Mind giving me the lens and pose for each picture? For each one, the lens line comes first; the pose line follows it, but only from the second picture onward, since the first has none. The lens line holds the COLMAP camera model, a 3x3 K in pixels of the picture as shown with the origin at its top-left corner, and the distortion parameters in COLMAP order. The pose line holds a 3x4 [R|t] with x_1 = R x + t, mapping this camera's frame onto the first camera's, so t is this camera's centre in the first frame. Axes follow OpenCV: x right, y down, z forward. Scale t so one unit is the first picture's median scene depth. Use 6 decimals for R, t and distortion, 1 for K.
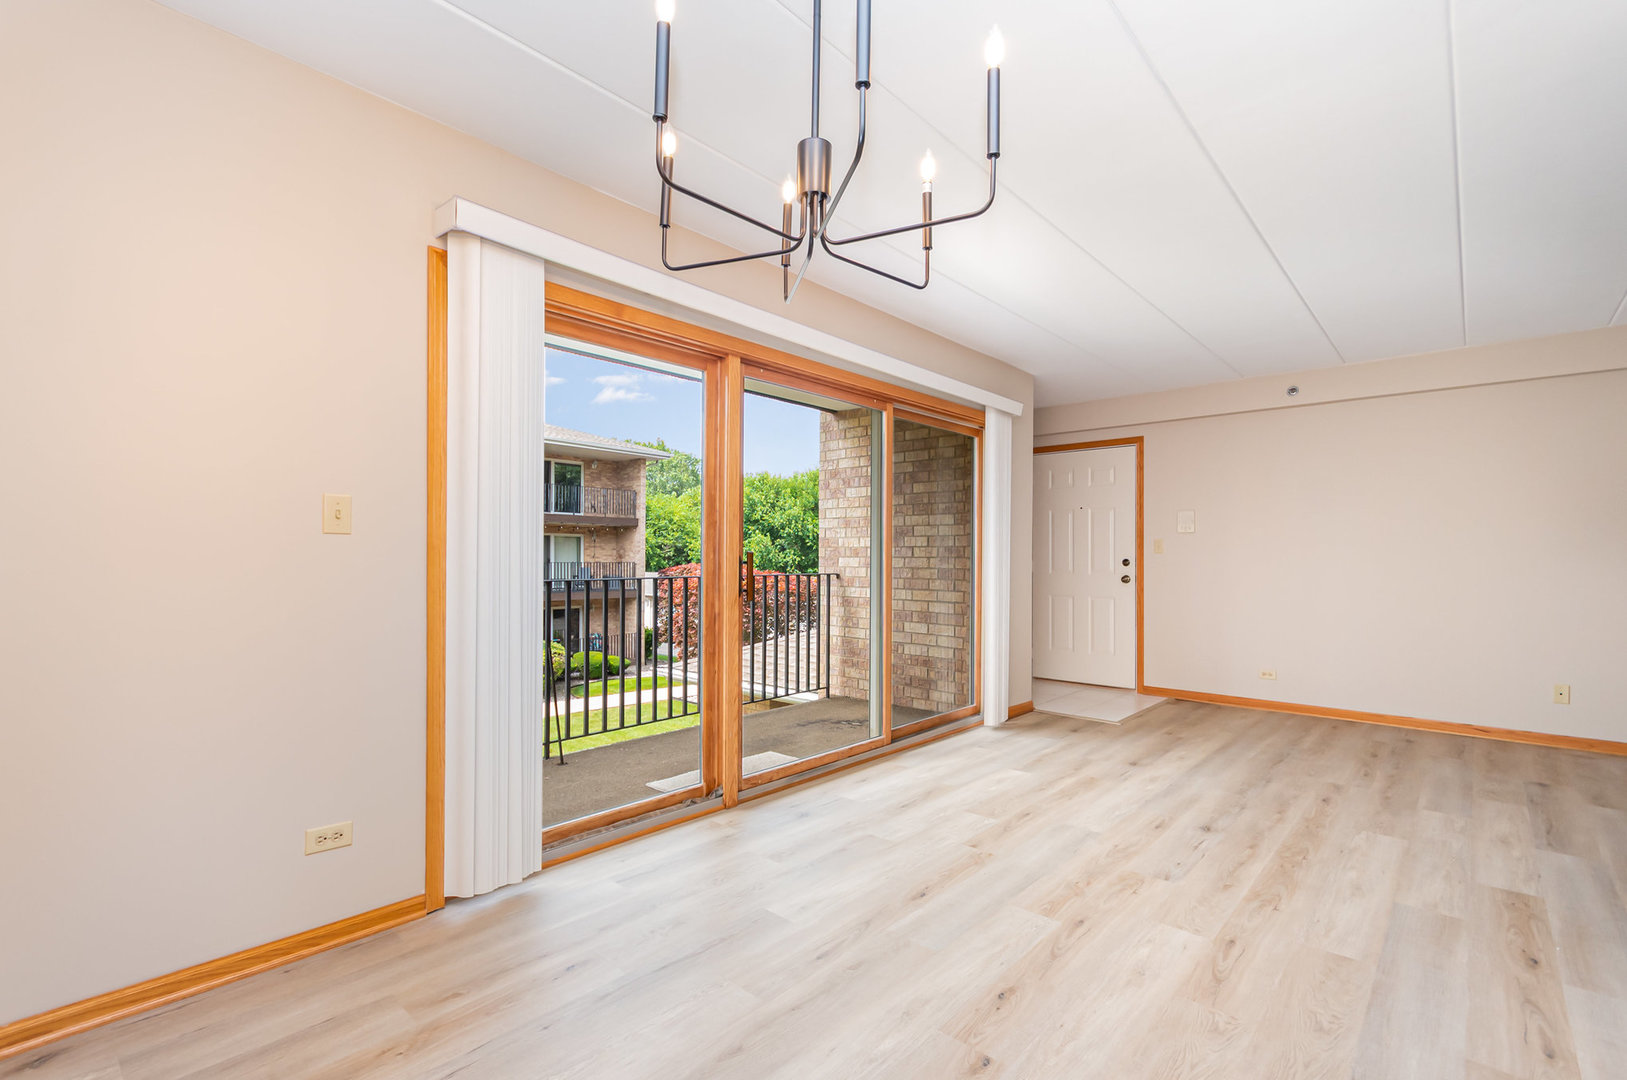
lens RADIAL K [[721.6, 0, 814.9], [0, 721.6, 559.9], [0, 0, 1]] dist [0.001664, 0.000517]
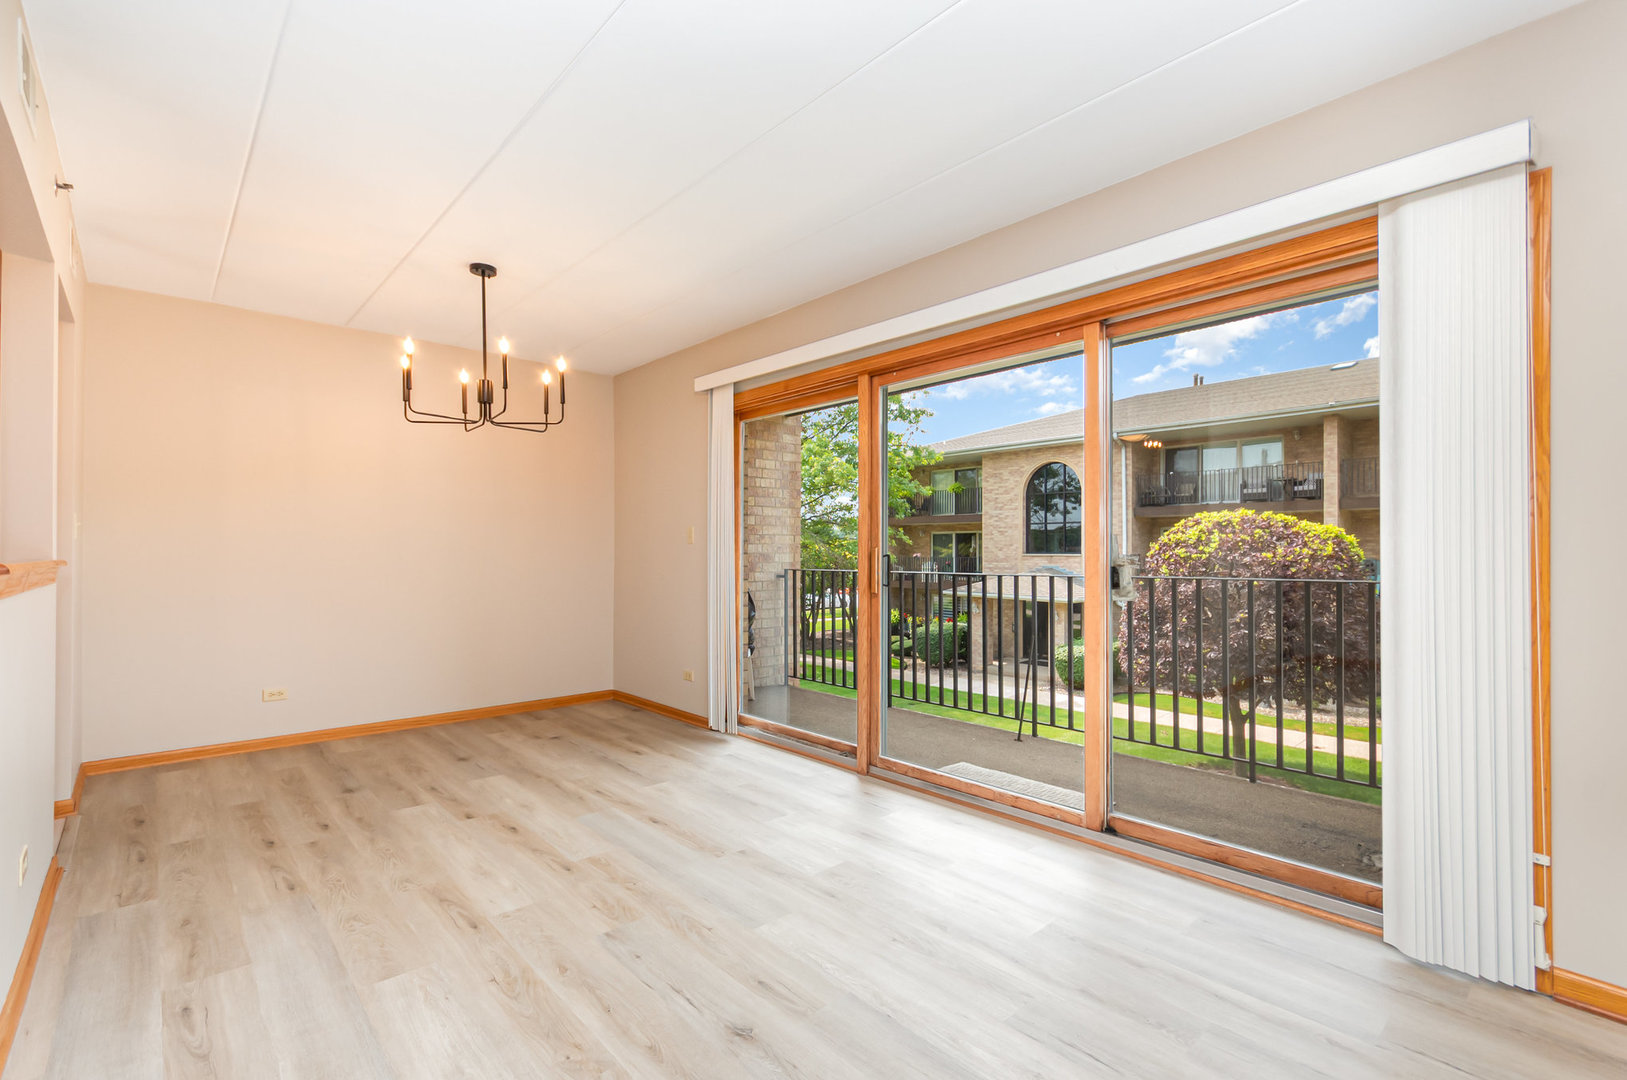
lens RADIAL K [[718.2, 0, 810.0], [0, 718.2, 541.5], [0, 0, 1]] dist [0.001966, 0.000723]
pose [[-0.087166, -0.019312, -0.996007, 1.303468], [-0.003457, 0.999812, -0.019083, 0.001738], [0.996188, 0.001780, -0.087216, 1.303879]]
